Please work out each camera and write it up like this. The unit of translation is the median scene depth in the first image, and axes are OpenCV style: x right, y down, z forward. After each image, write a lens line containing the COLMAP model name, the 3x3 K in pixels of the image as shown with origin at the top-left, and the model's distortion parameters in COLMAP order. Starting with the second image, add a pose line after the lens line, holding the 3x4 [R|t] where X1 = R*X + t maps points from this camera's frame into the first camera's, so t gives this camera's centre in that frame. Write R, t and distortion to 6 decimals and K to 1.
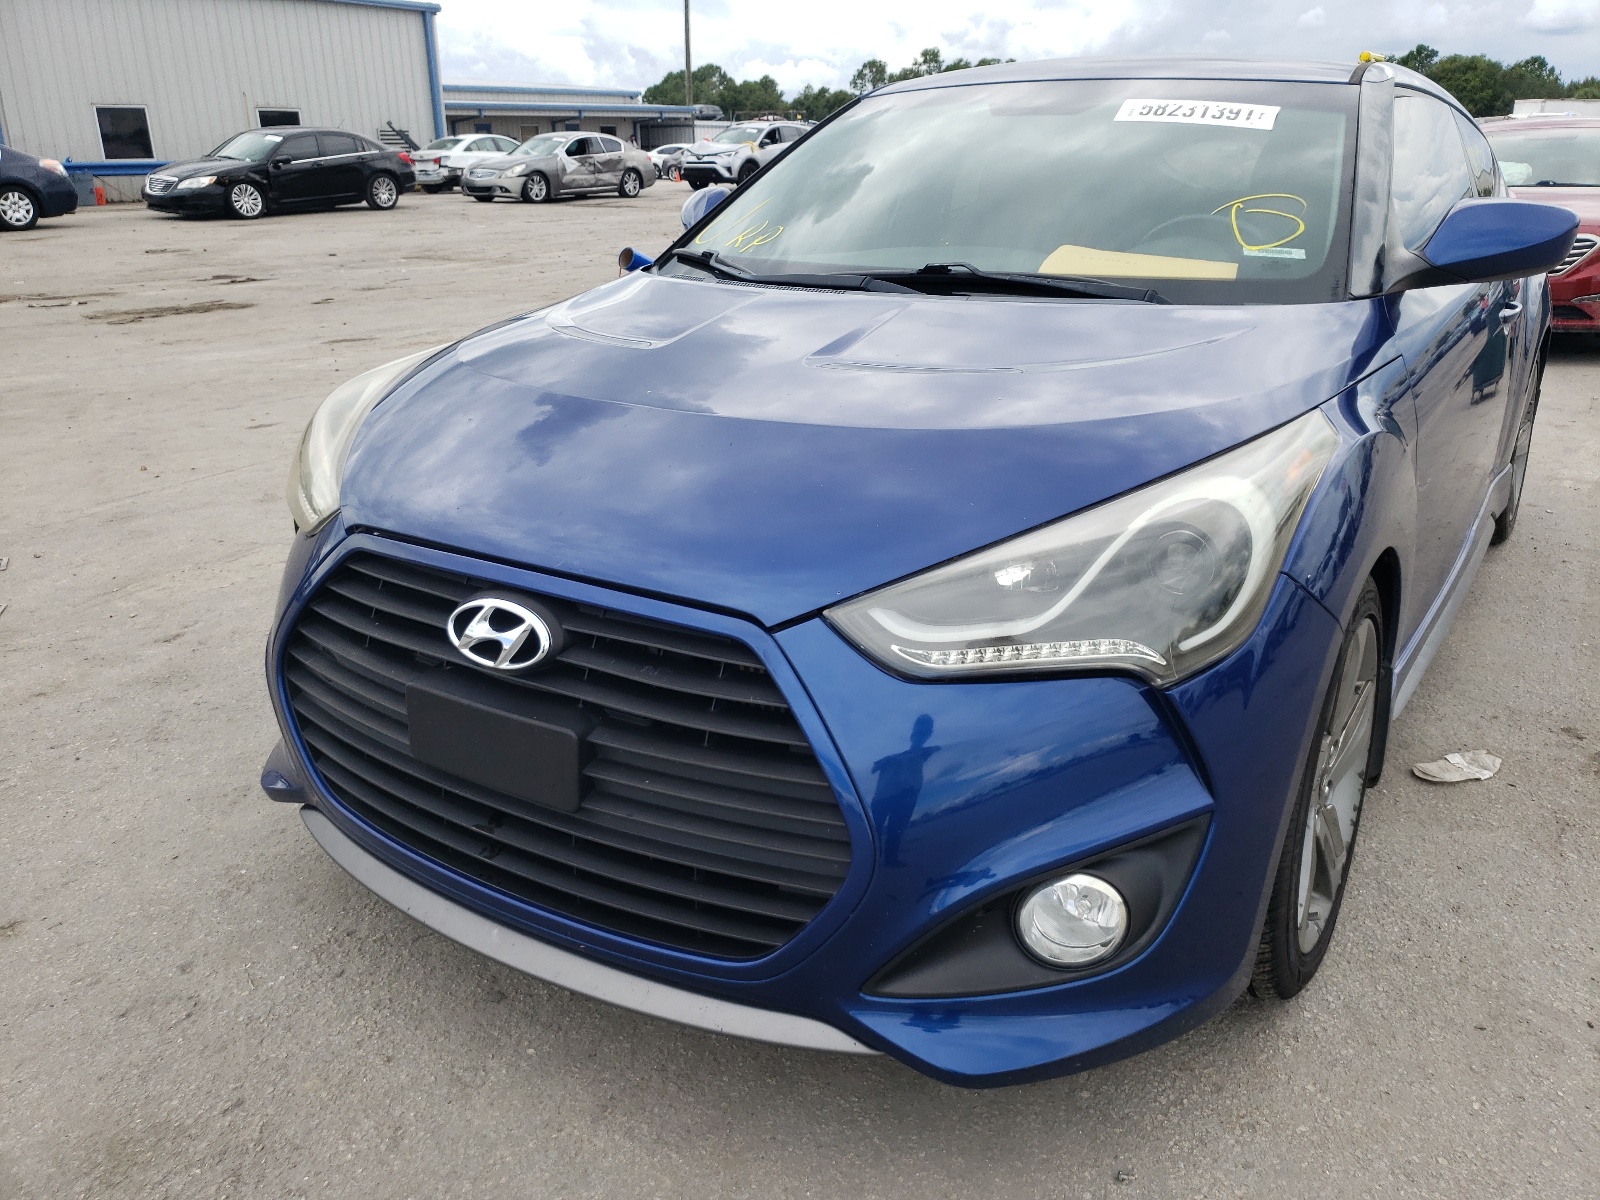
lens RADIAL K [[1242.2, 0, 814.9], [0, 1242.2, 465.4], [0, 0, 1]] dist [0.157849, -0.256399]
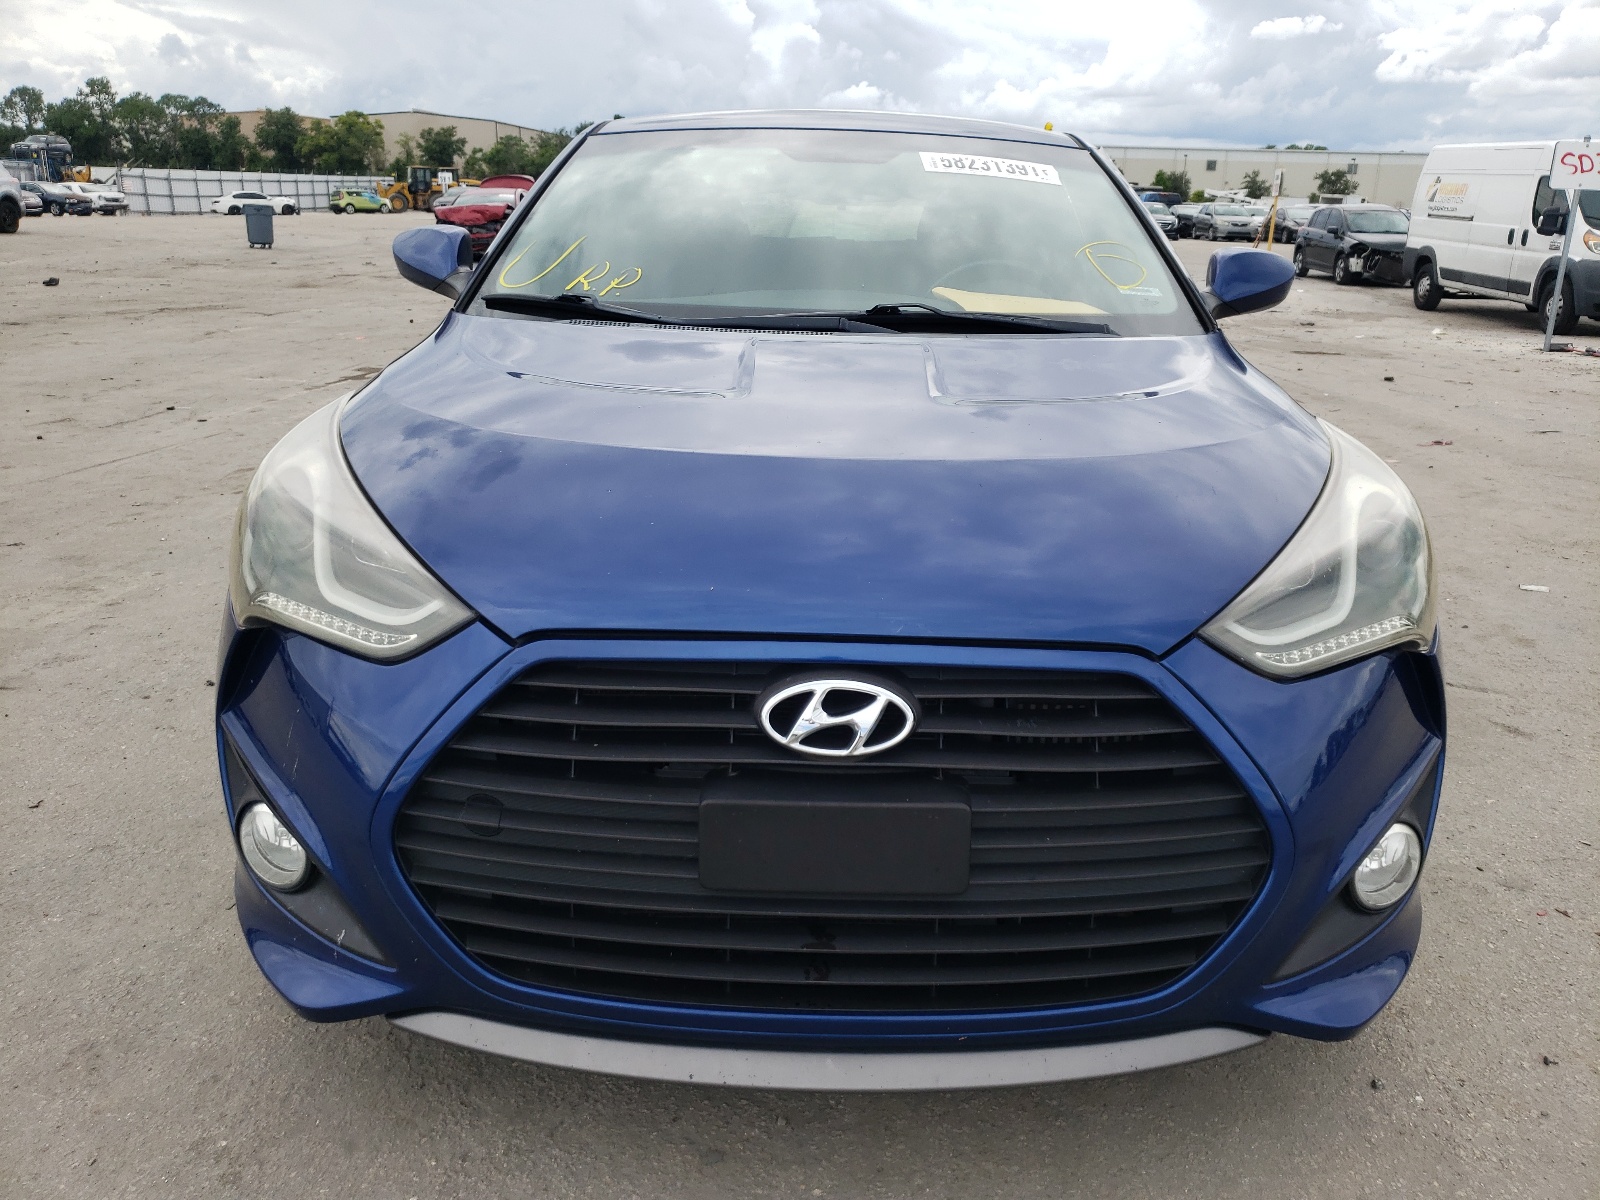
lens RADIAL K [[1242.2, 0, 814.9], [0, 1242.2, 465.4], [0, 0, 1]] dist [0.157849, -0.256399]
pose [[0.844670, -0.081573, 0.529036, -0.729434], [0.101502, 0.994798, -0.008672, -0.038879], [-0.525576, 0.061023, 0.848555, 0.246624]]
